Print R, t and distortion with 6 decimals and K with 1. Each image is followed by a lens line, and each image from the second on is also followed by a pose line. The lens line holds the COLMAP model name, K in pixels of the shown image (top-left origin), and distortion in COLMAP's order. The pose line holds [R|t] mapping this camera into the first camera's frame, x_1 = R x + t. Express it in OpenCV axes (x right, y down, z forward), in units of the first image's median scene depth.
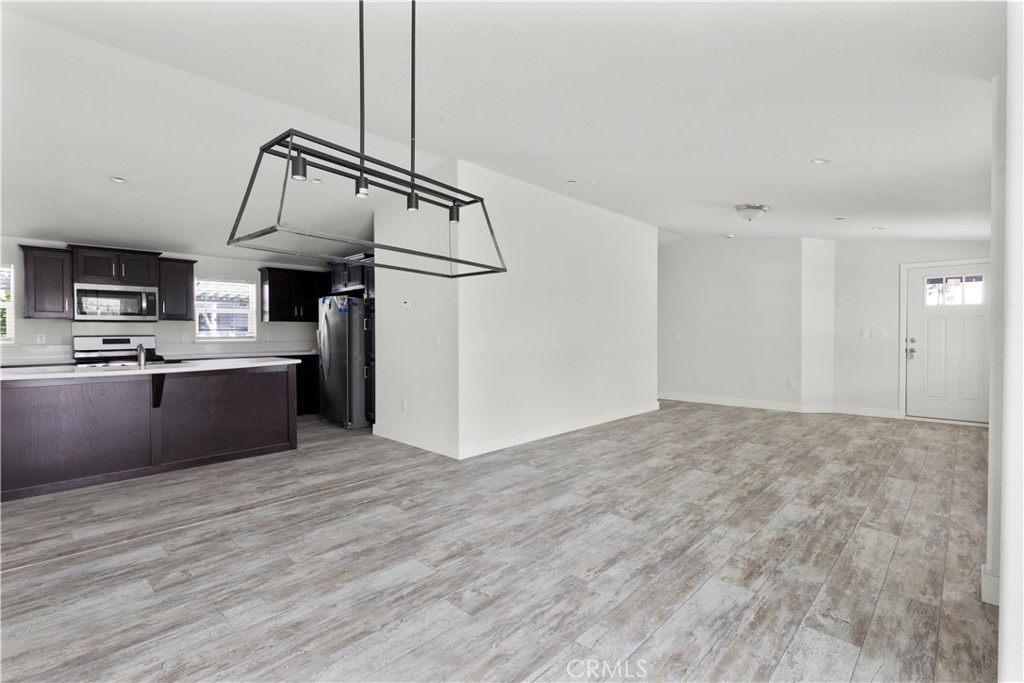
lens RADIAL K [[464.9, 0, 500.7], [0, 464.9, 310.9], [0, 0, 1]] dist [-0.002716, 0.003281]
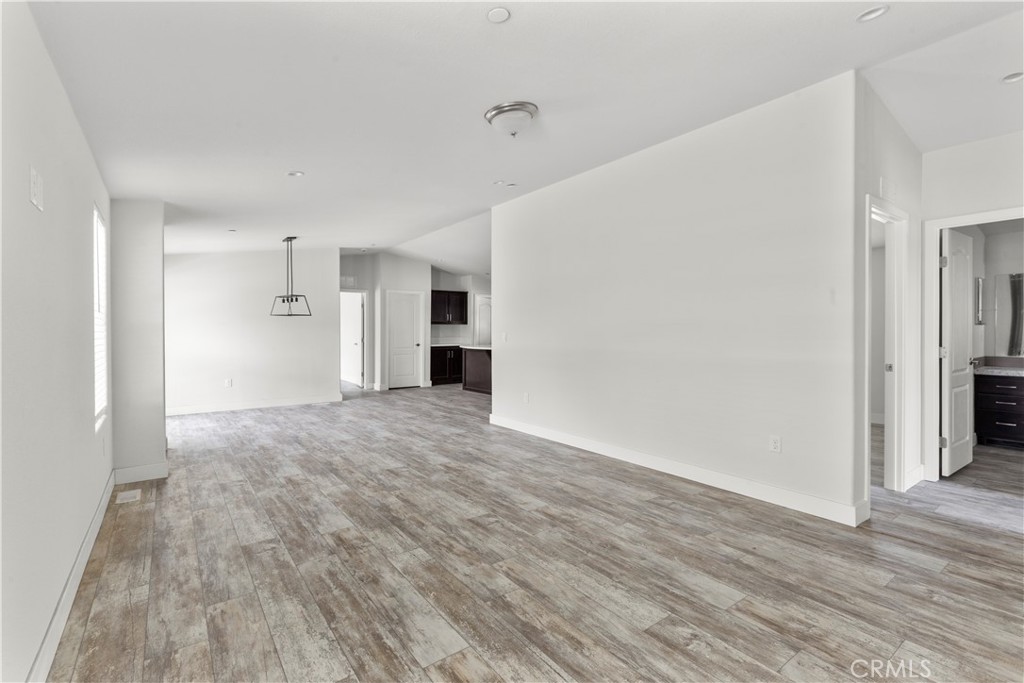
lens RADIAL K [[464.9, 0, 518.5], [0, 464.9, 333.5], [0, 0, 1]] dist [-0.002716, 0.003281]
pose [[-0.133689, 0.009317, -0.990979, 1.518542], [0.041113, 0.999147, 0.003848, 0.056420], [0.990170, -0.040228, -0.133959, 1.507147]]
